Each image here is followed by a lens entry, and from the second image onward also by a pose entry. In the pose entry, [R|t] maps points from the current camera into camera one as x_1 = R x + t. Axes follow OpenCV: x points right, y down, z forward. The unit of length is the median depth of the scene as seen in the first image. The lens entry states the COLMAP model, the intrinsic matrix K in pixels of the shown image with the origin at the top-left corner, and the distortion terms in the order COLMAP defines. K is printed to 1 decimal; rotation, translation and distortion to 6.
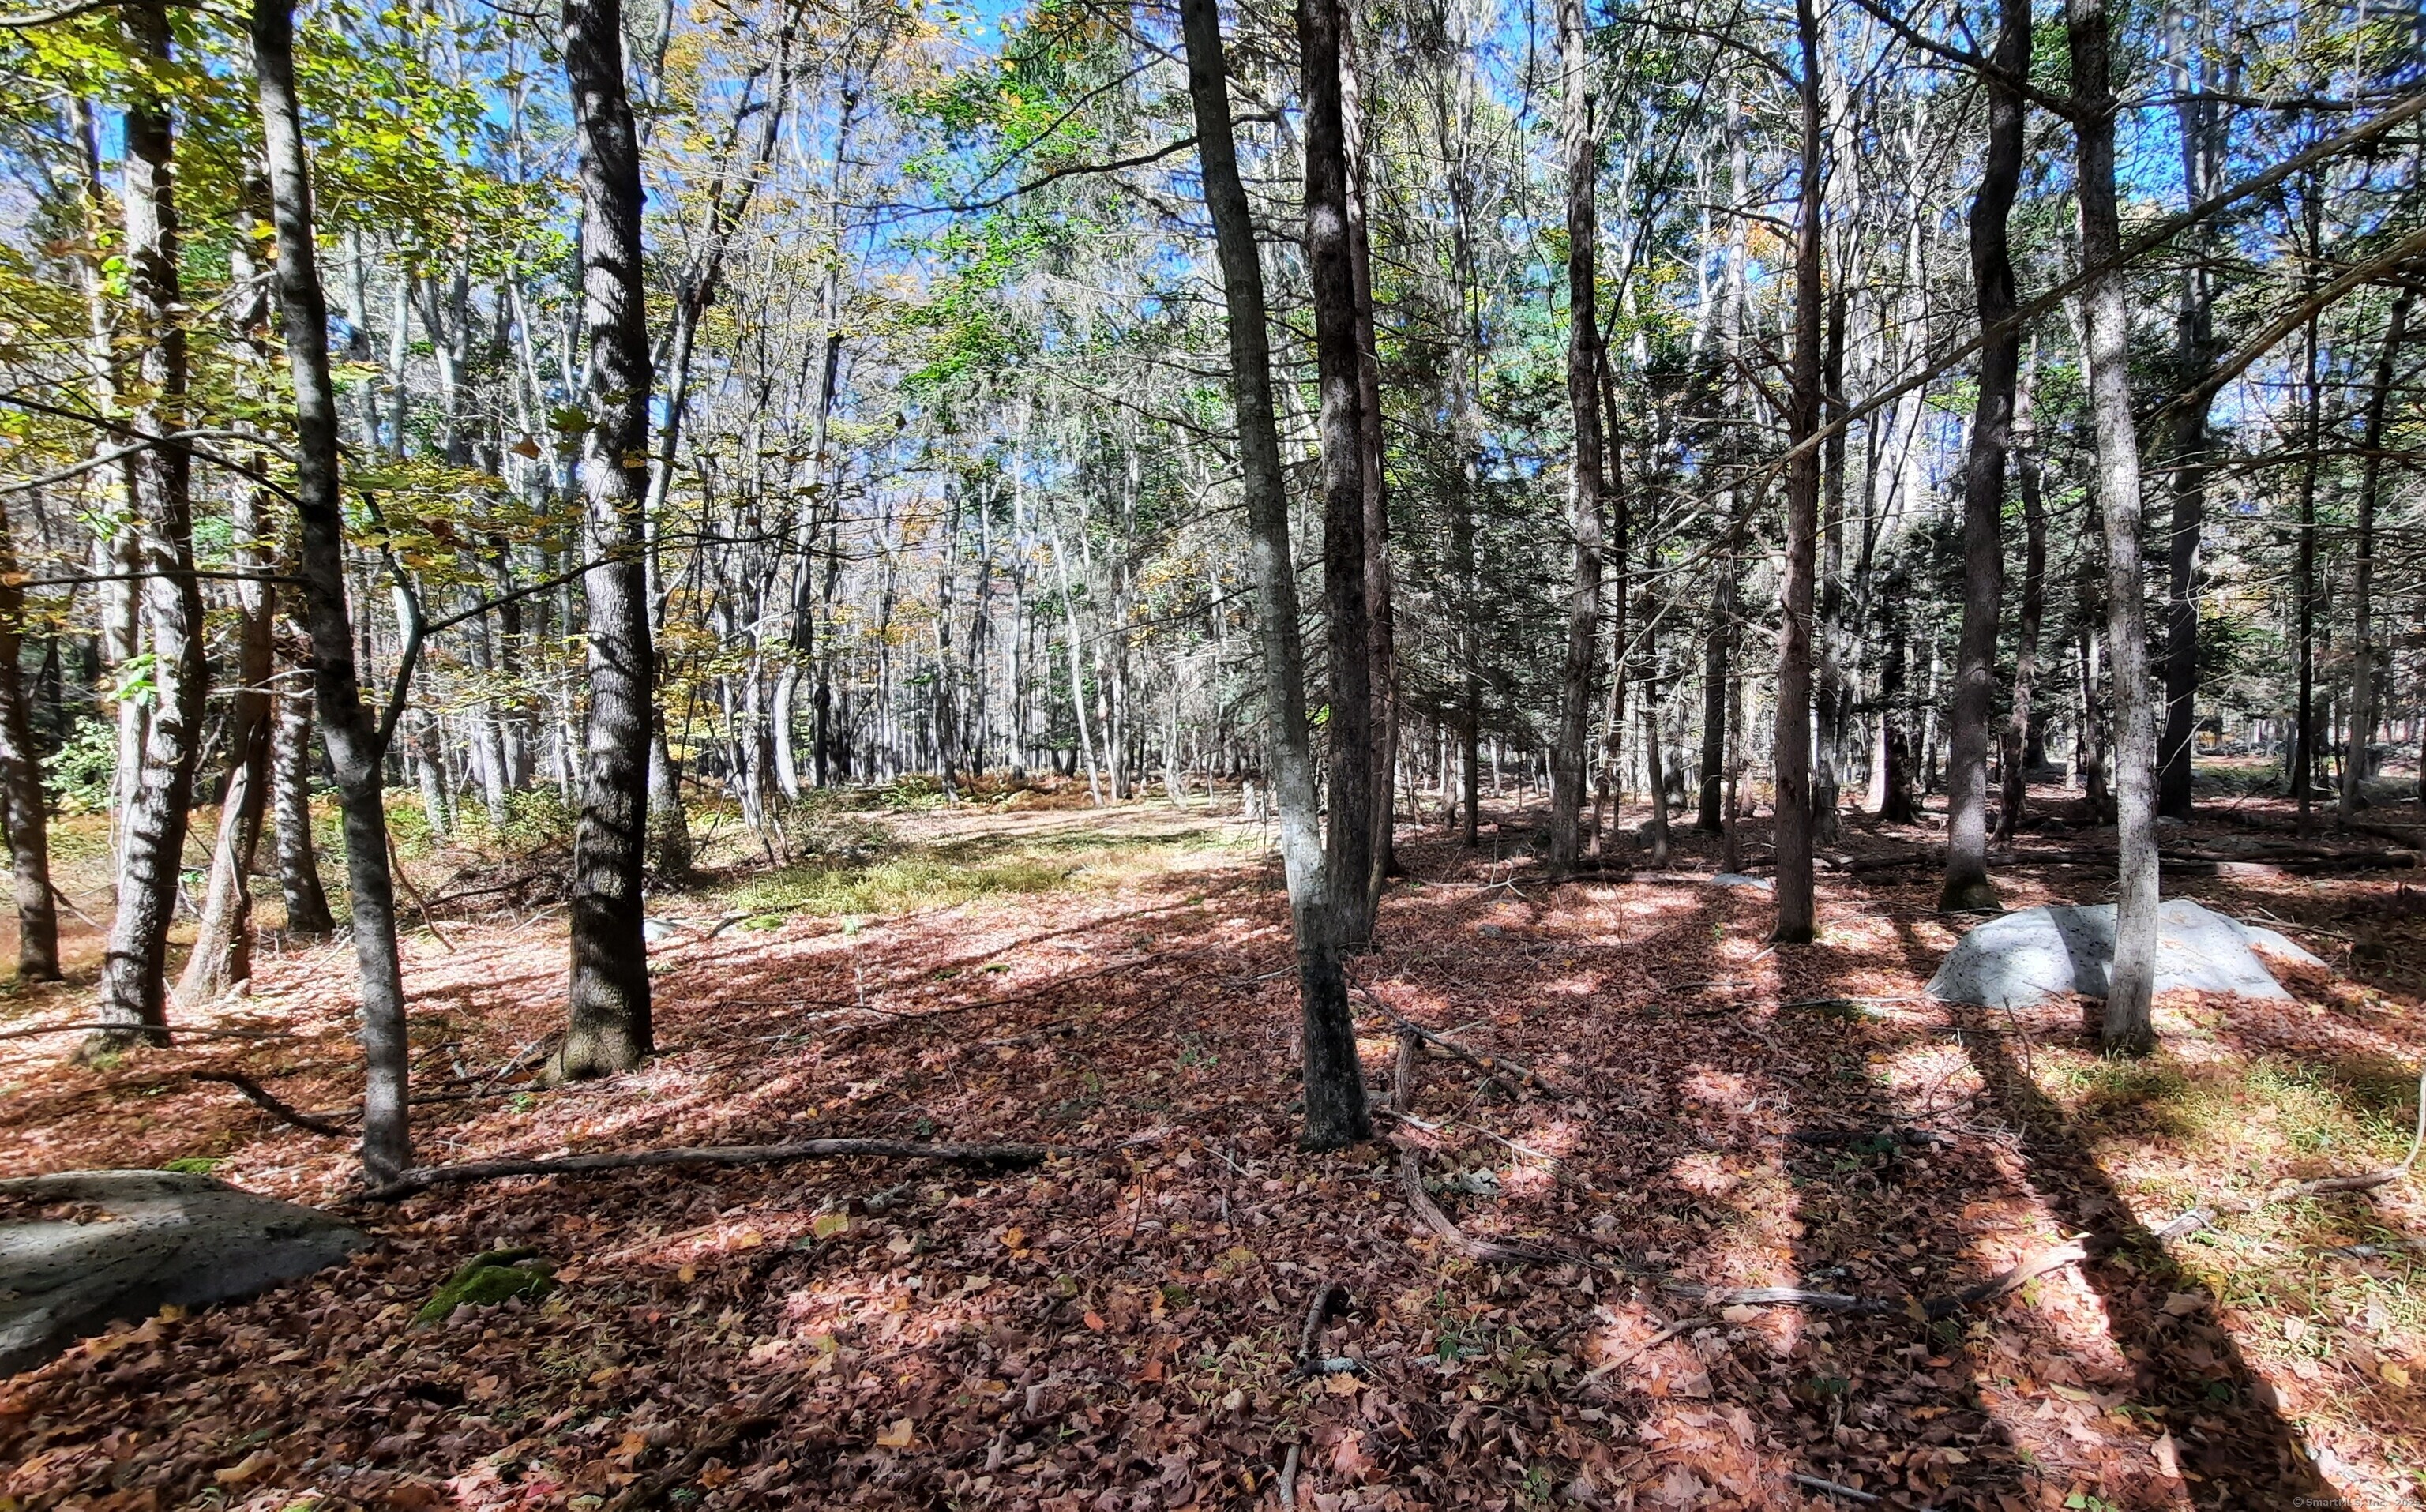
lens RADIAL K [[916.2, 0, 1213.4], [0, 916.2, 777.2], [0, 0, 1]] dist [-0.025009, 0.000485]
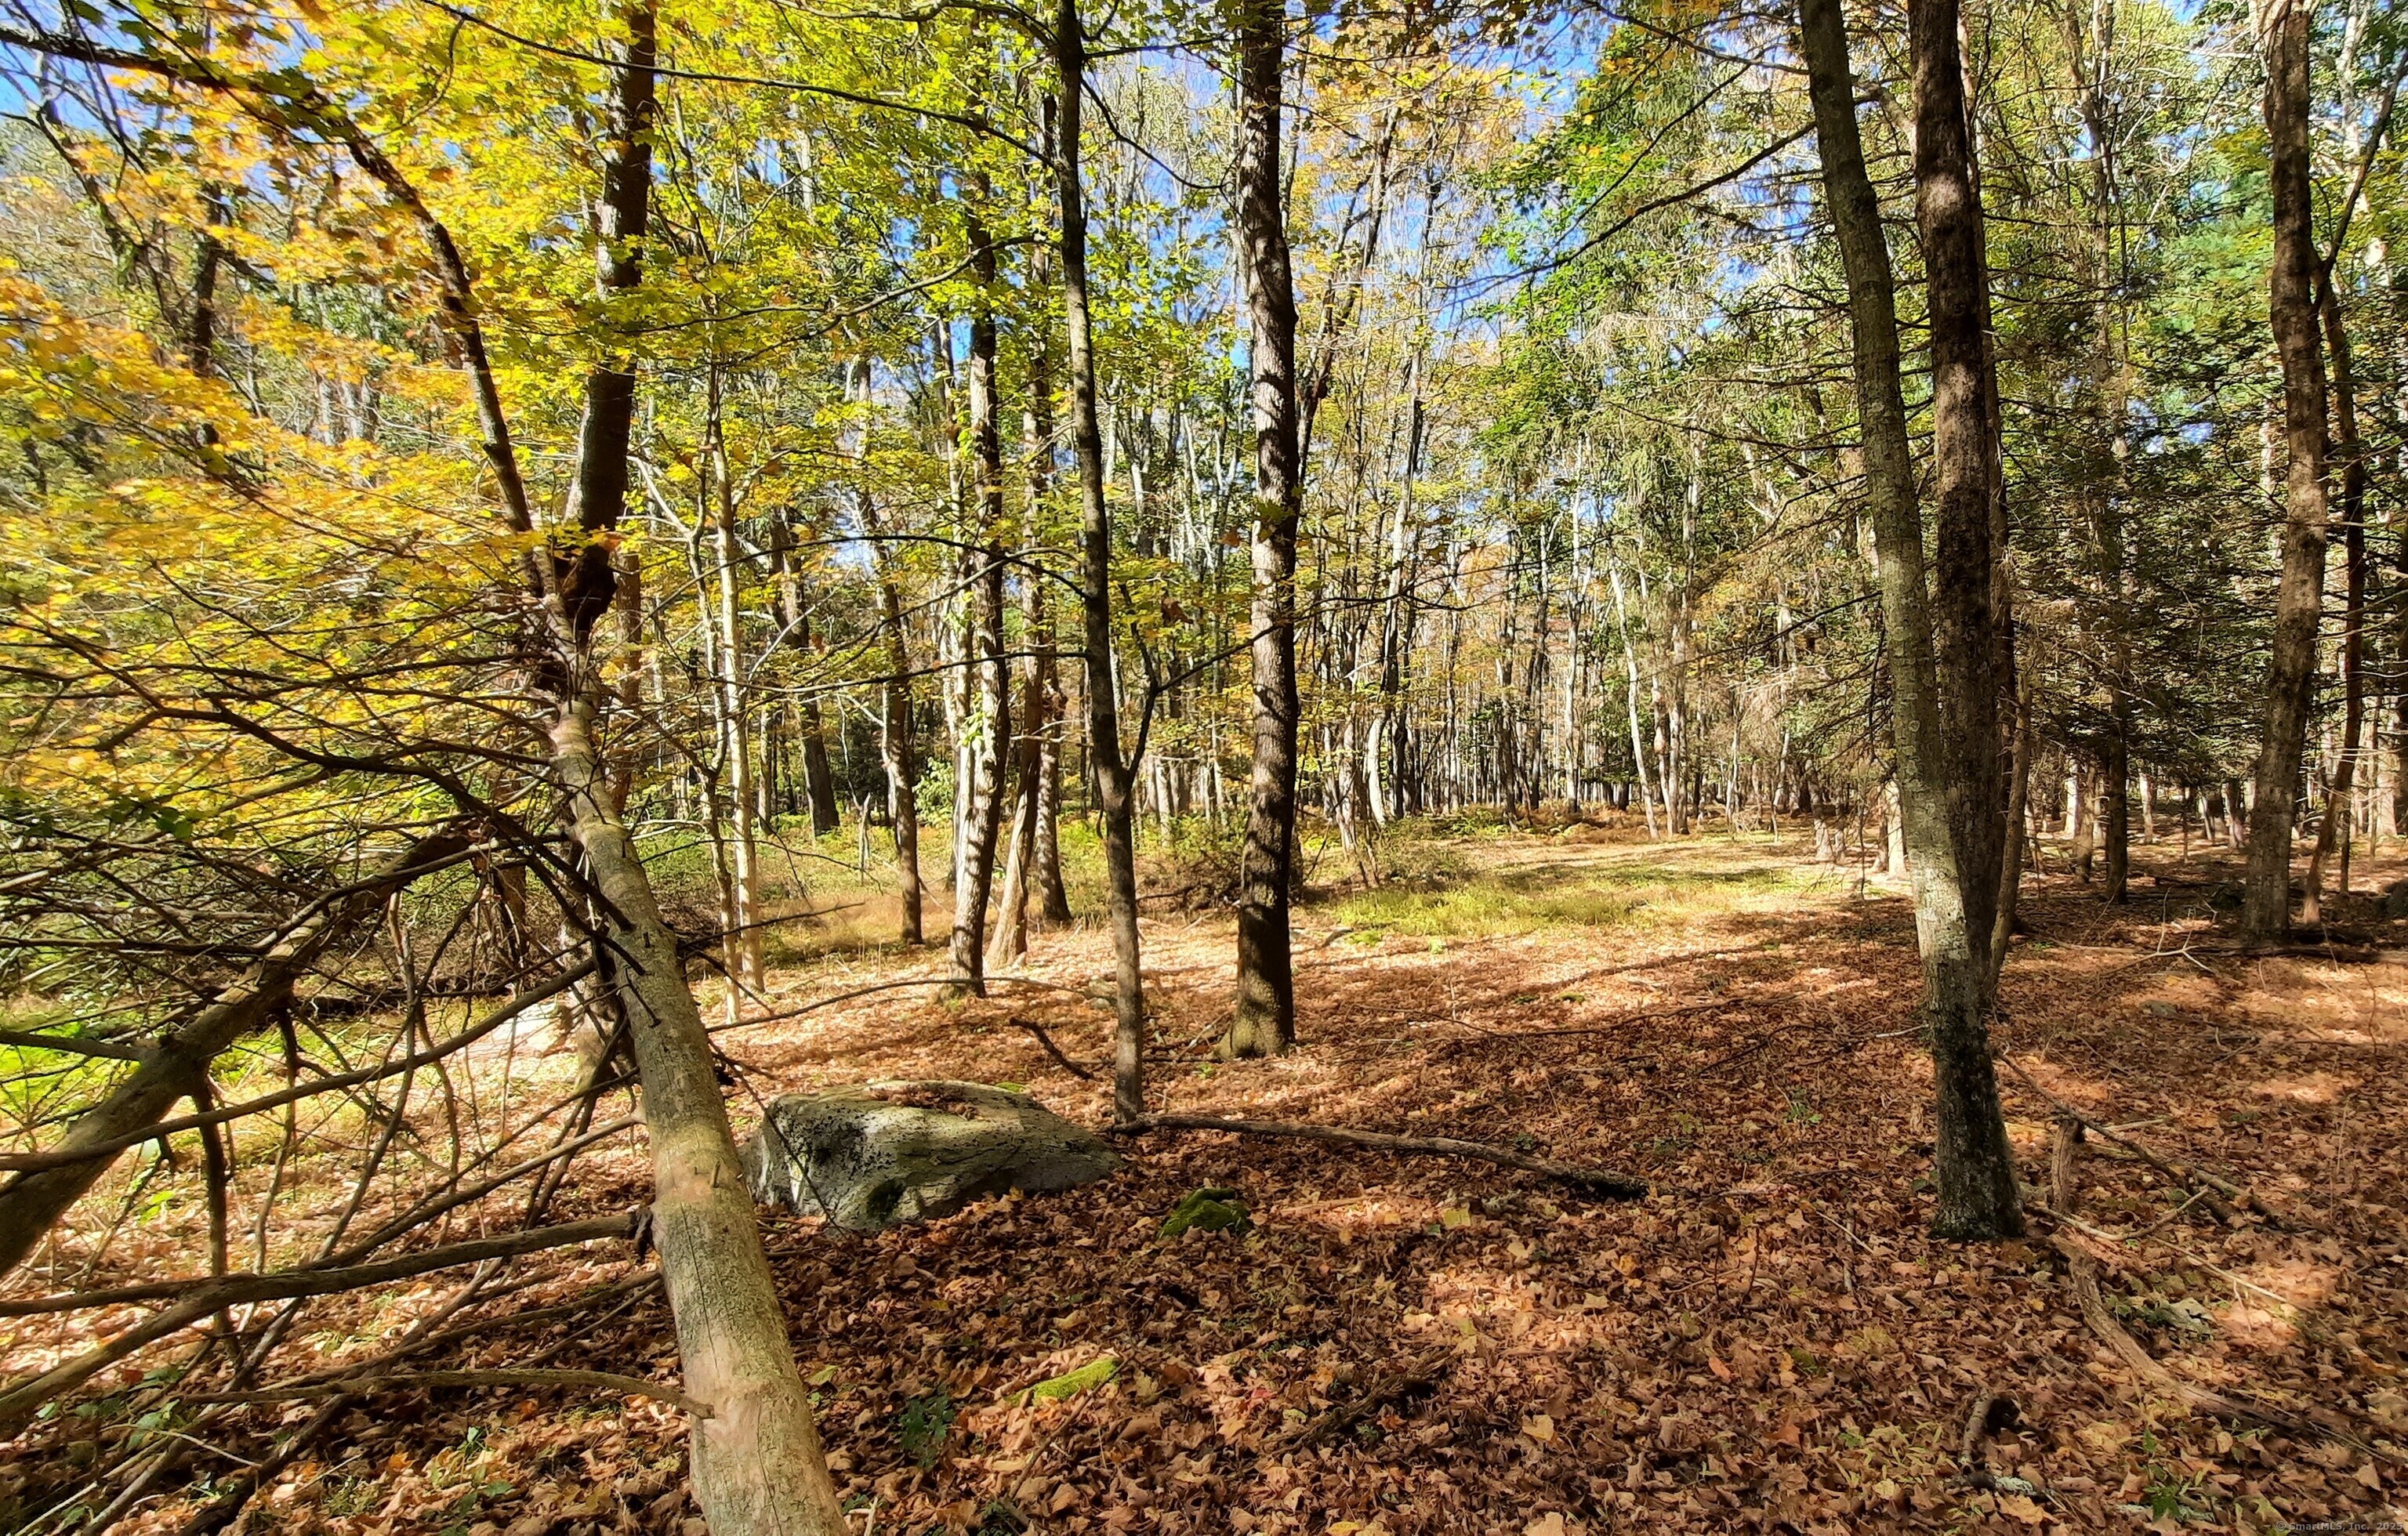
lens RADIAL K [[913.8, 0, 1205.5], [0, 913.8, 789.5], [0, 0, 1]] dist [-0.022884, -0.000152]
pose [[0.908755, 0.009965, -0.417212, -0.206111], [-0.016459, 0.999793, -0.011970, -0.005441], [0.417006, 0.017745, 0.908730, -0.110566]]
